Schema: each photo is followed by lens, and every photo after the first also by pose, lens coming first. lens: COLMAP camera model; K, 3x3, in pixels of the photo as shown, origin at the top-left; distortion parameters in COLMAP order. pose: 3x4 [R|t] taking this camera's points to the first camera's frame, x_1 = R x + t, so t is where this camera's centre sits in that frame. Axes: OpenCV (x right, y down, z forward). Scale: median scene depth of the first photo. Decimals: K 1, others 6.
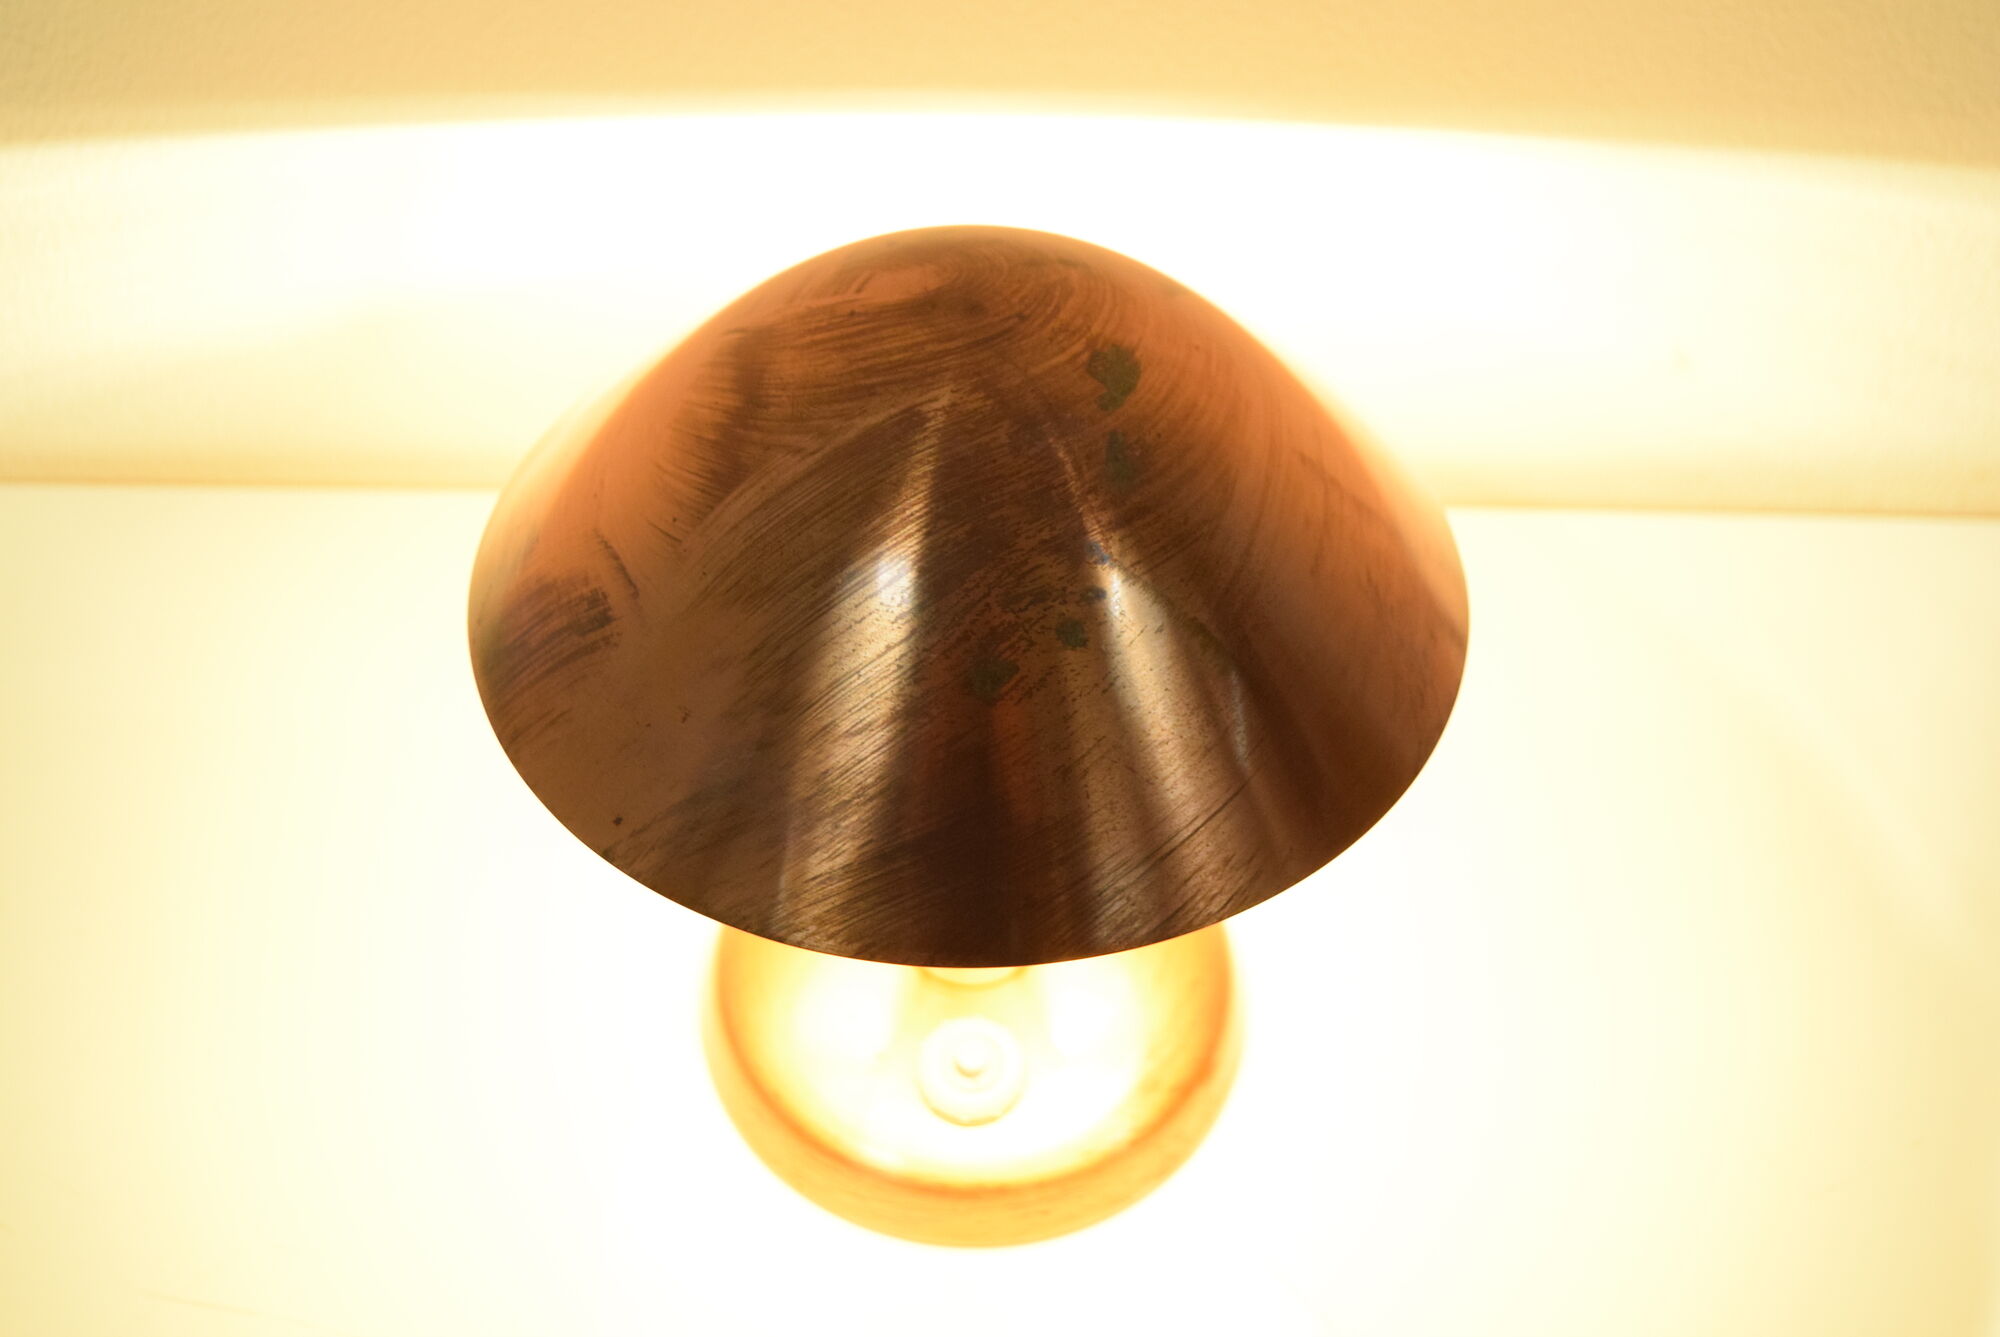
lens RADIAL K [[3084.3, 0, 1000.4], [0, 3084.3, 677.8], [0, 0, 1]] dist [0.017322, 0.000000]
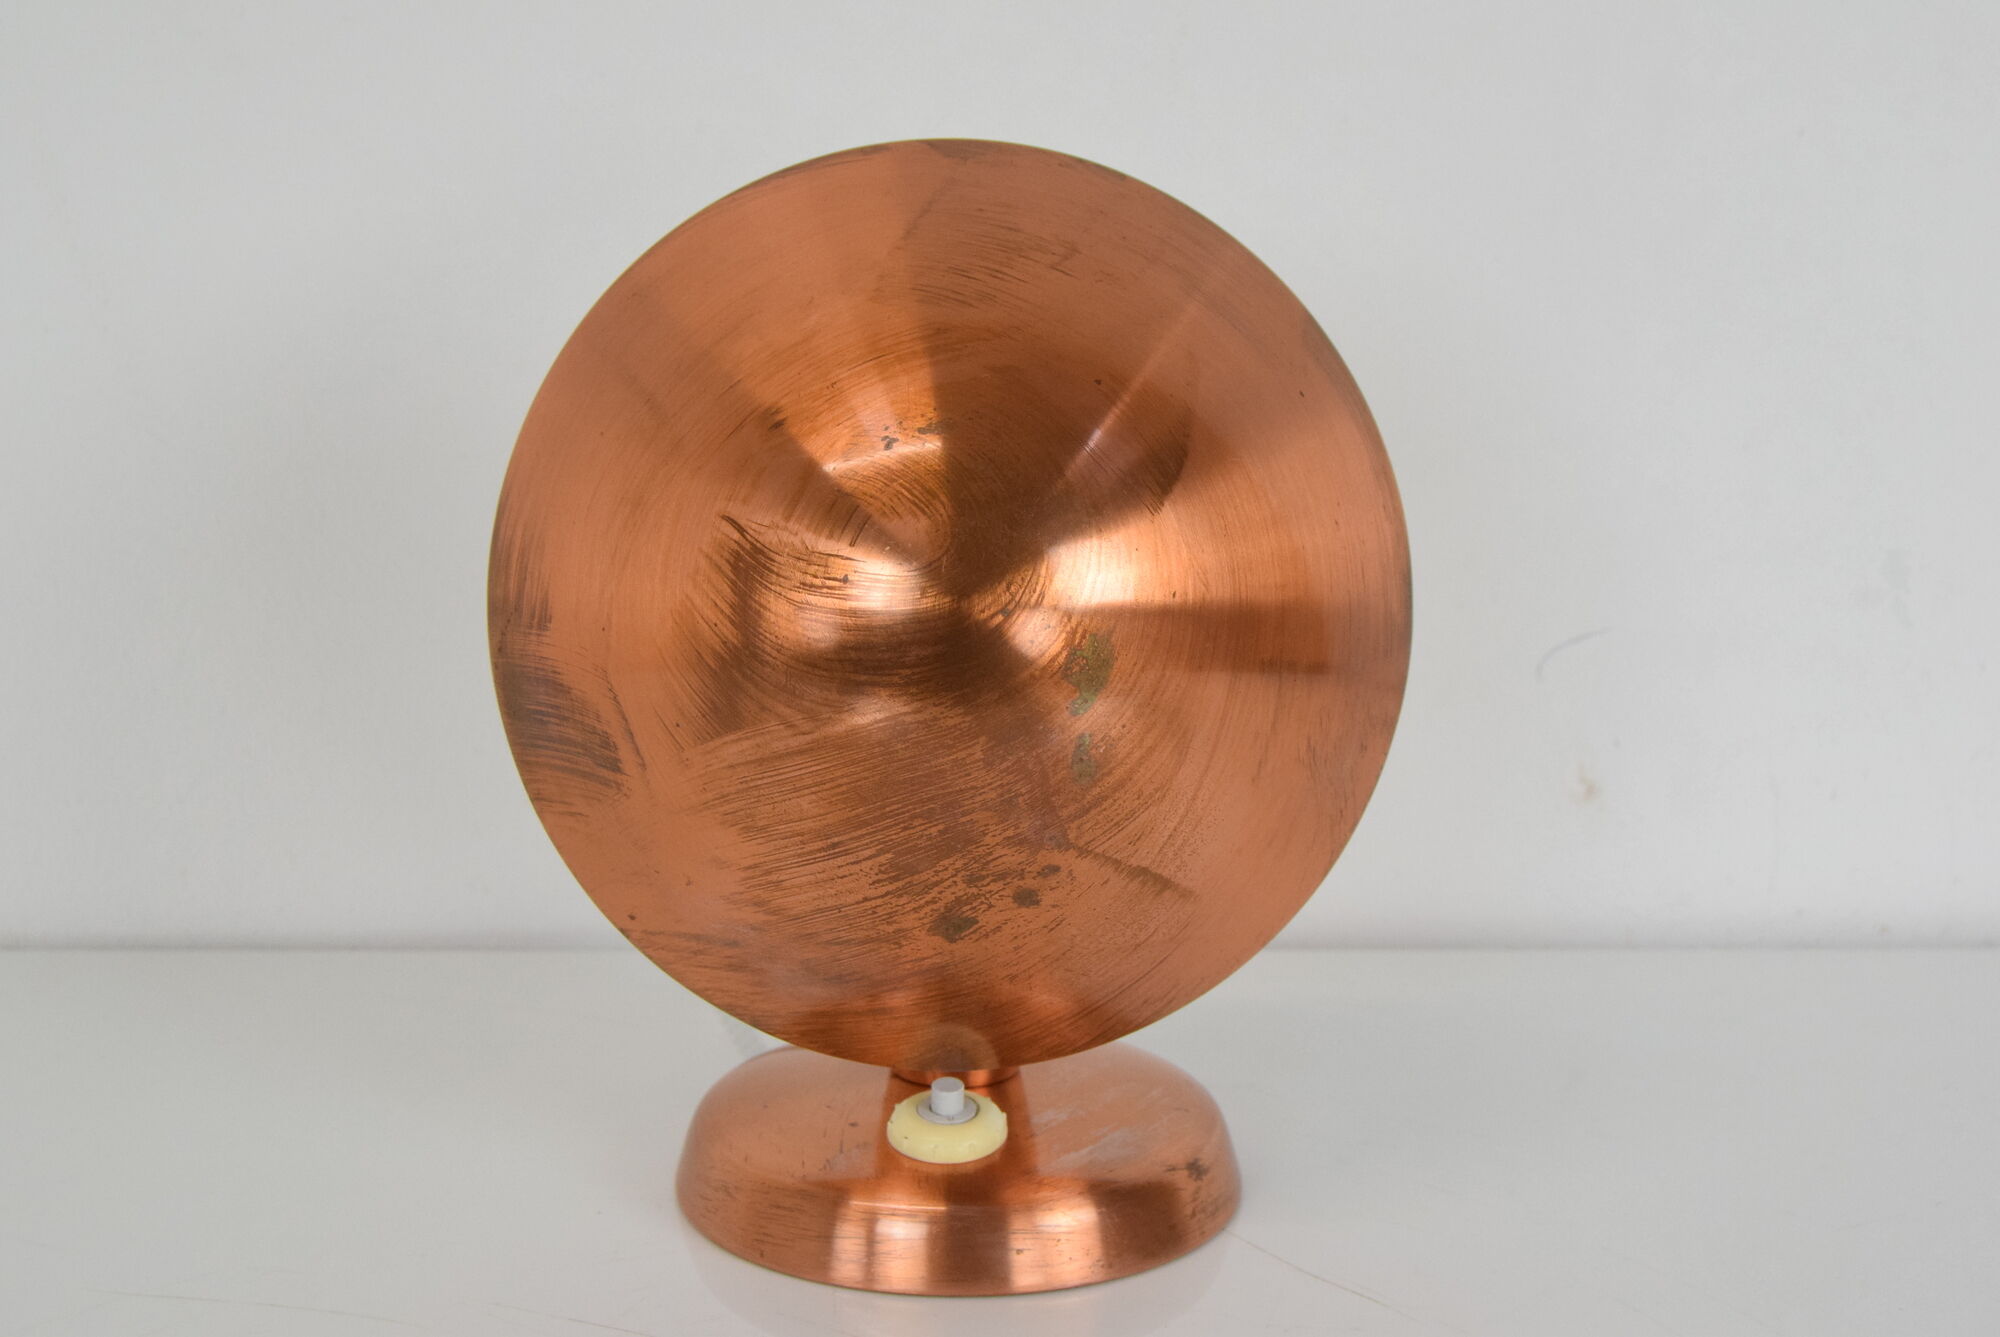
lens RADIAL K [[3084.3, 0, 1011.9], [0, 3084.3, 686.3], [0, 0, 1]] dist [0.017322, 0.000000]
pose [[0.997334, 0.068702, 0.024609, -0.015460], [-0.065704, 0.698599, 0.712490, -0.858293], [0.031758, -0.712207, 0.701251, 0.249339]]
